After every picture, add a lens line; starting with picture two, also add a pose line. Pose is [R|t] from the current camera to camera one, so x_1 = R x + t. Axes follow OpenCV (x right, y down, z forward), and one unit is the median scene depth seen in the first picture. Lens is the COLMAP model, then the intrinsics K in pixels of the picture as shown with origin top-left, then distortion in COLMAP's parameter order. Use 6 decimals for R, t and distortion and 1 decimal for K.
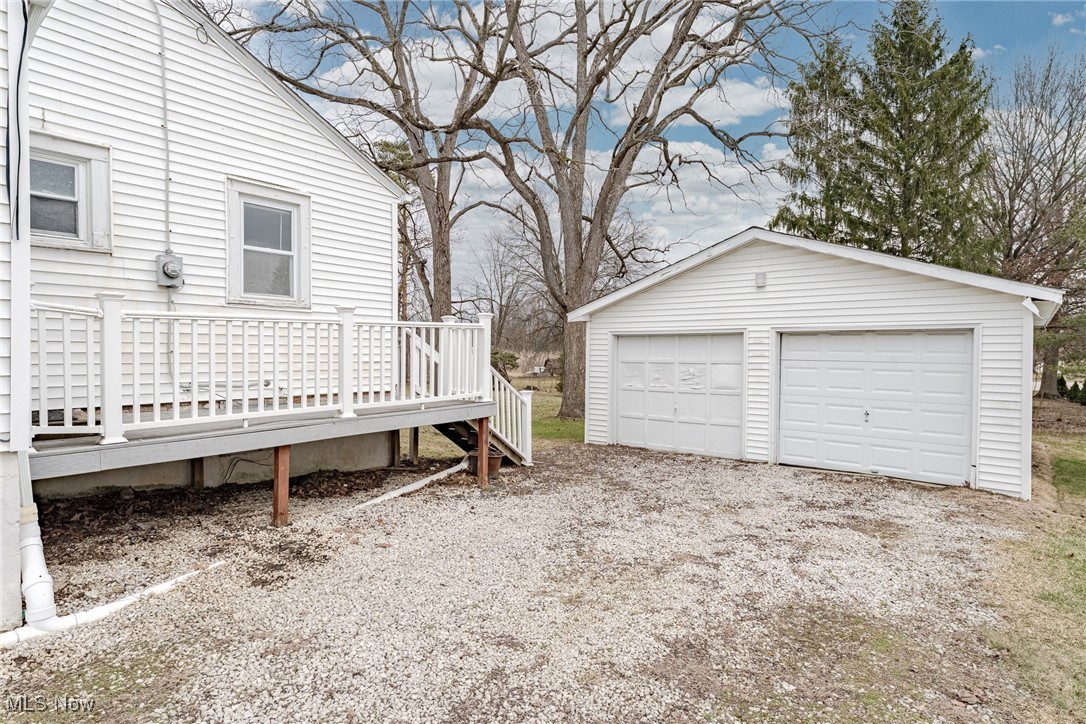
lens RADIAL K [[553.9, 0, 543.0], [0, 553.9, 362.0], [0, 0, 1]] dist [-0.005254, -0.000679]
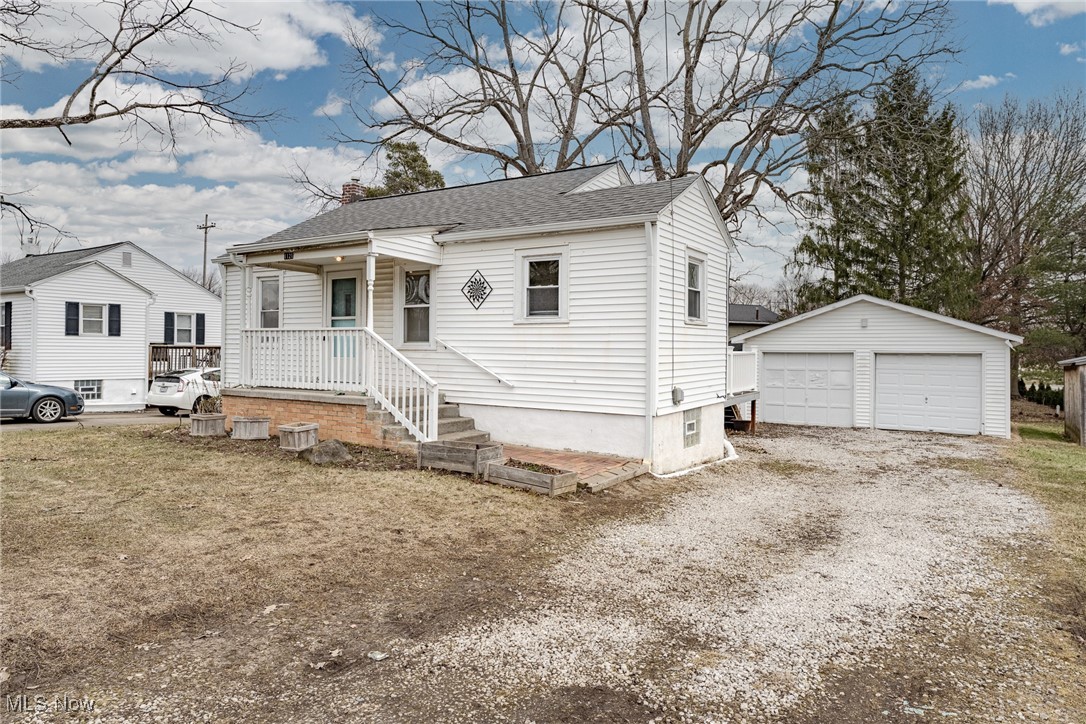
lens RADIAL K [[651.5, 0, 544.2], [0, 651.5, 348.5], [0, 0, 1]] dist [-0.000639, 0.000957]
pose [[0.992320, 0.003617, 0.123641, -0.730332], [-0.000727, 0.999726, -0.023410, -0.016330], [-0.123691, 0.023141, 0.992051, -0.768515]]
